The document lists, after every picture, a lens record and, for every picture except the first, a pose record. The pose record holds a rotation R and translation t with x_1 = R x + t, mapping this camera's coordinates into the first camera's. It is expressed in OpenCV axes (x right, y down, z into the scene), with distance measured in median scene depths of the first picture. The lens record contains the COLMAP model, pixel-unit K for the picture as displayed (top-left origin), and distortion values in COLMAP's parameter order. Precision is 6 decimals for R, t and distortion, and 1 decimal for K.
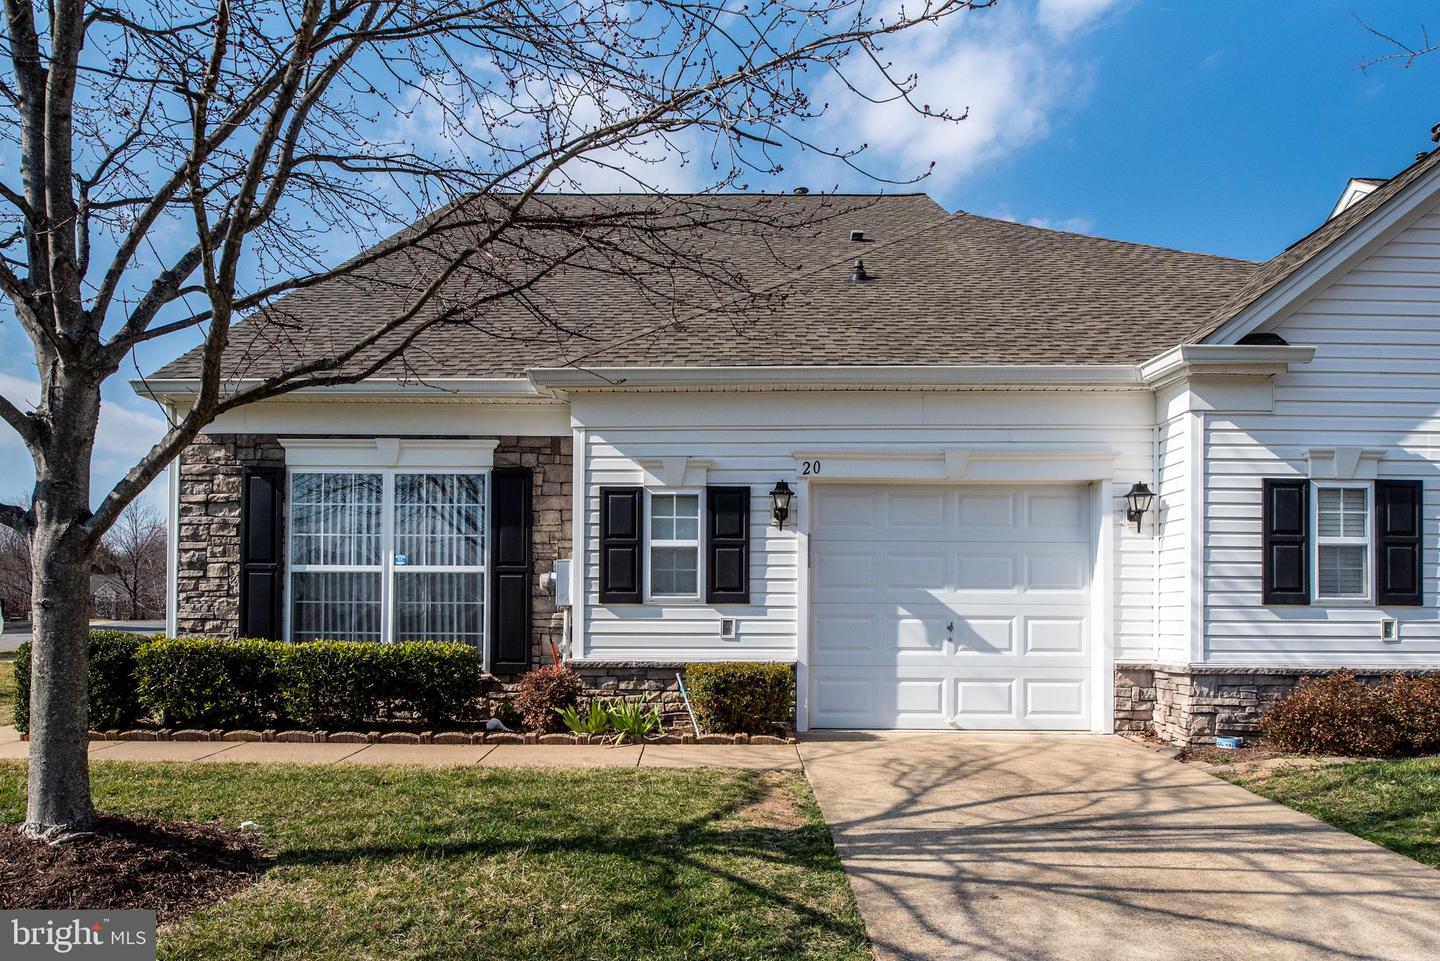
lens RADIAL K [[980.4, 0, 725.8], [0, 980.4, 492.7], [0, 0, 1]] dist [-0.007577, -0.005794]
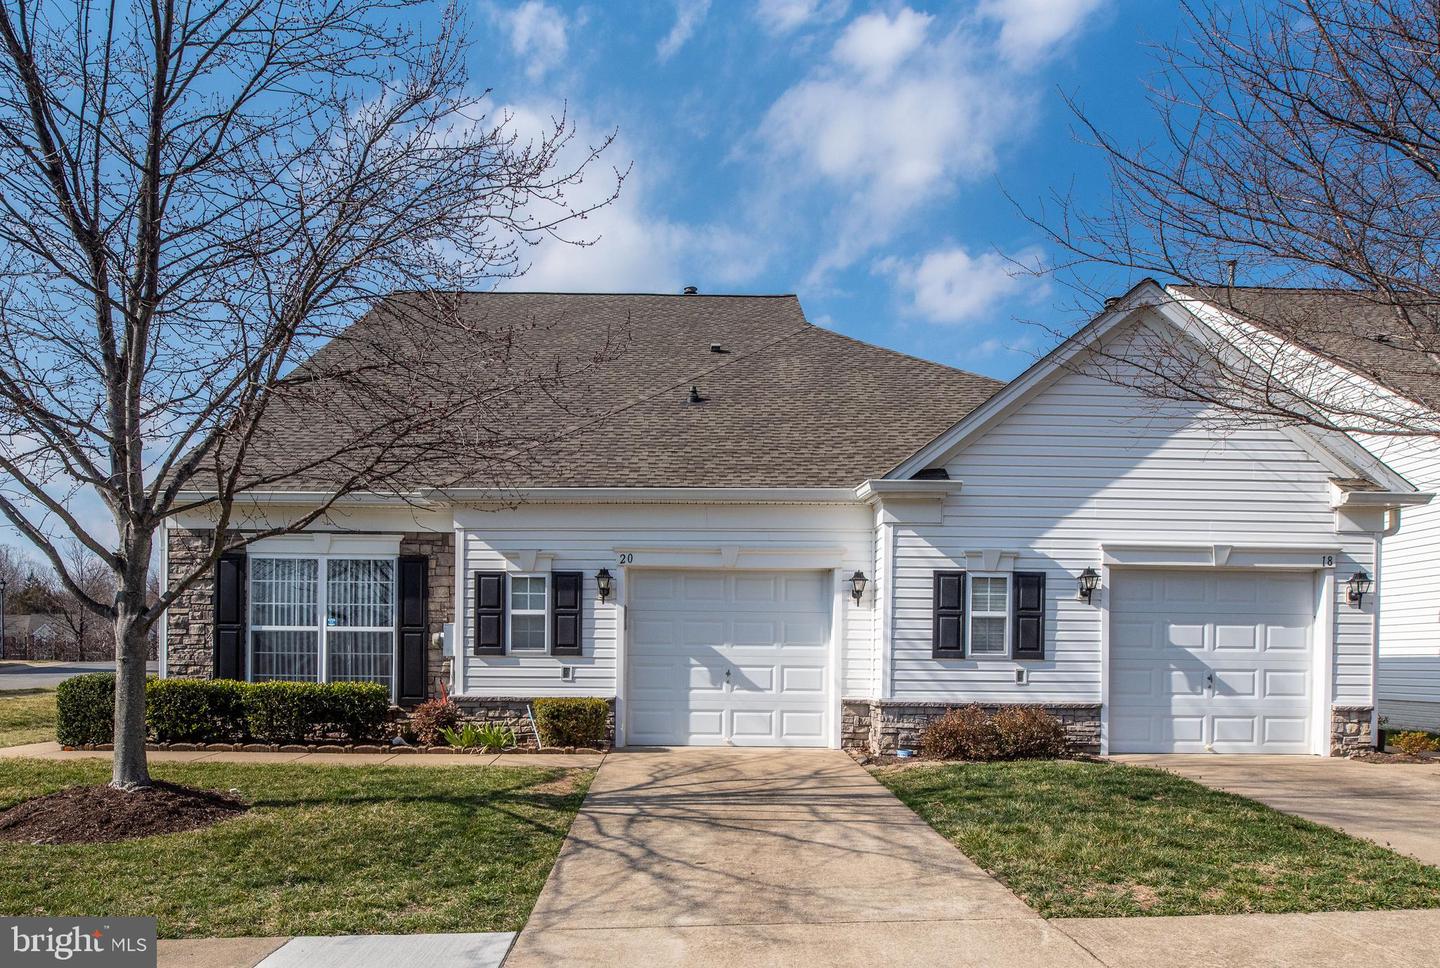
lens RADIAL K [[1014.3, 0, 695.8], [0, 1014.3, 555.1], [0, 0, 1]] dist [-0.011203, 0.004392]
pose [[0.999926, 0.004683, 0.011220, 0.180543], [-0.004949, 0.999705, 0.023784, -0.069301], [-0.011105, -0.023838, 0.999654, -0.470271]]
